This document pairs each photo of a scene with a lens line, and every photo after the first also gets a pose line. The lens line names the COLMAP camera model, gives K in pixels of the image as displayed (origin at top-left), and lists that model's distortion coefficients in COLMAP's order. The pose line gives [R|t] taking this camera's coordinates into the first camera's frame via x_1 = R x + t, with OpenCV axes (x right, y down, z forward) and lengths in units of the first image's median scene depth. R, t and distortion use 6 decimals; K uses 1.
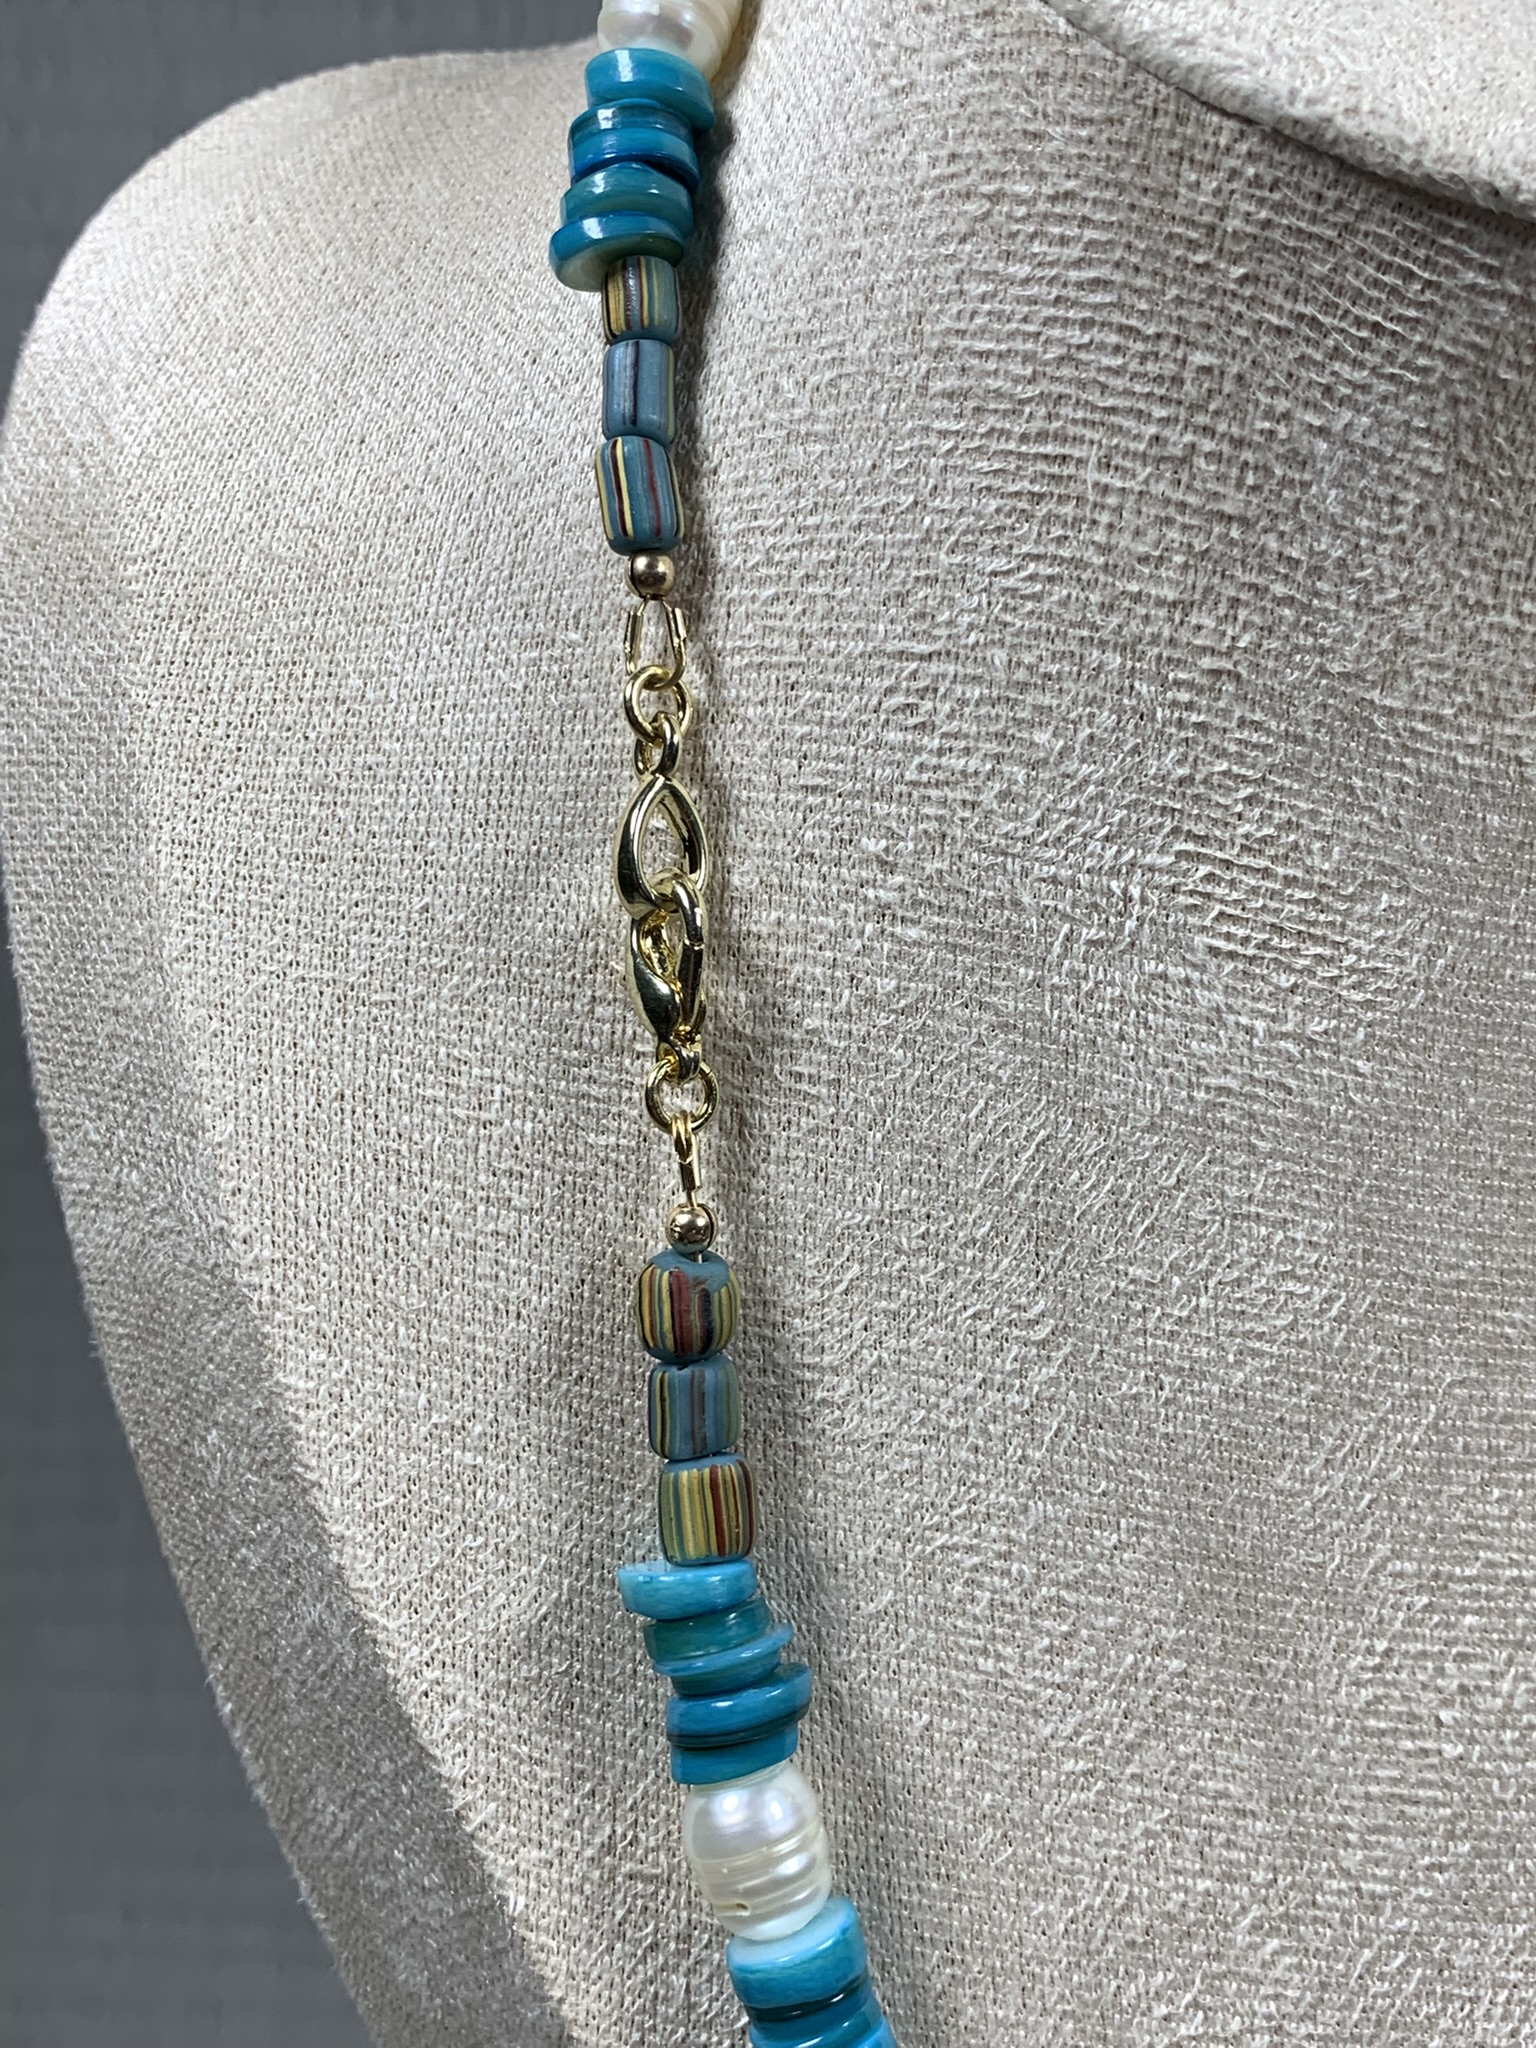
lens RADIAL K [[2362.6, 0, 768.0], [0, 2362.6, 1024.0], [0, 0, 1]] dist [0.068111, -0.251713]
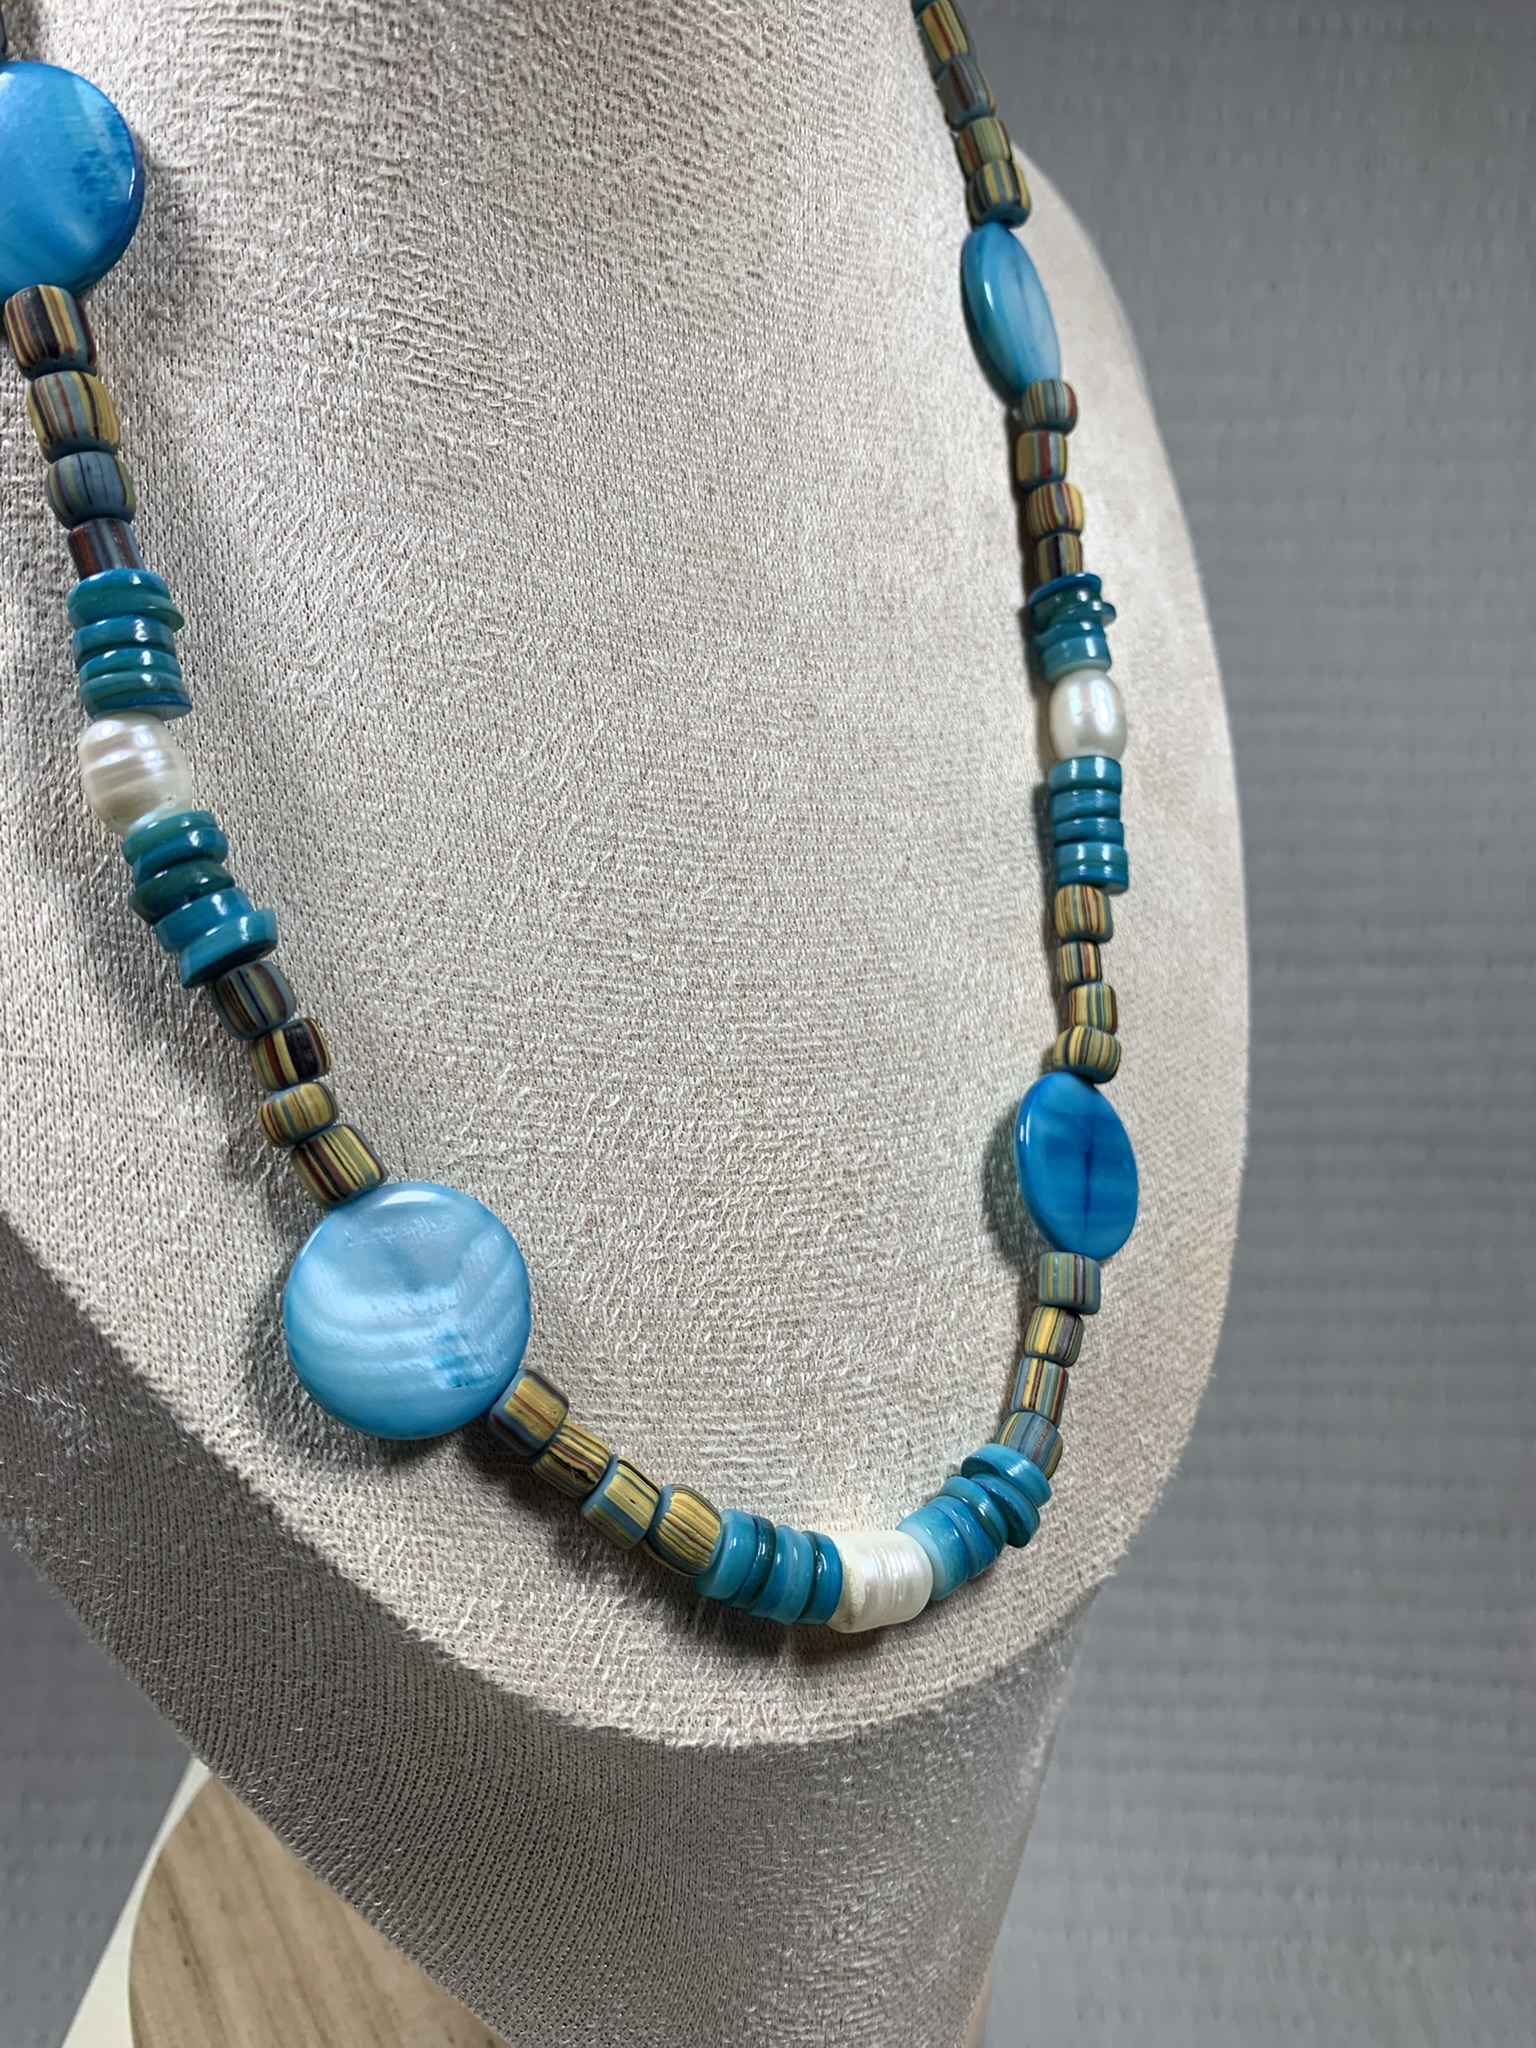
lens RADIAL K [[1608.0, 0, 768.0], [0, 1608.0, 1024.0], [0, 0, 1]] dist [0.025878, -0.036477]
pose [[0.961331, -0.076589, 0.264532, 0.106412], [0.100582, 0.991838, -0.078360, 0.459131], [-0.256372, 0.101937, 0.961188, 0.035964]]
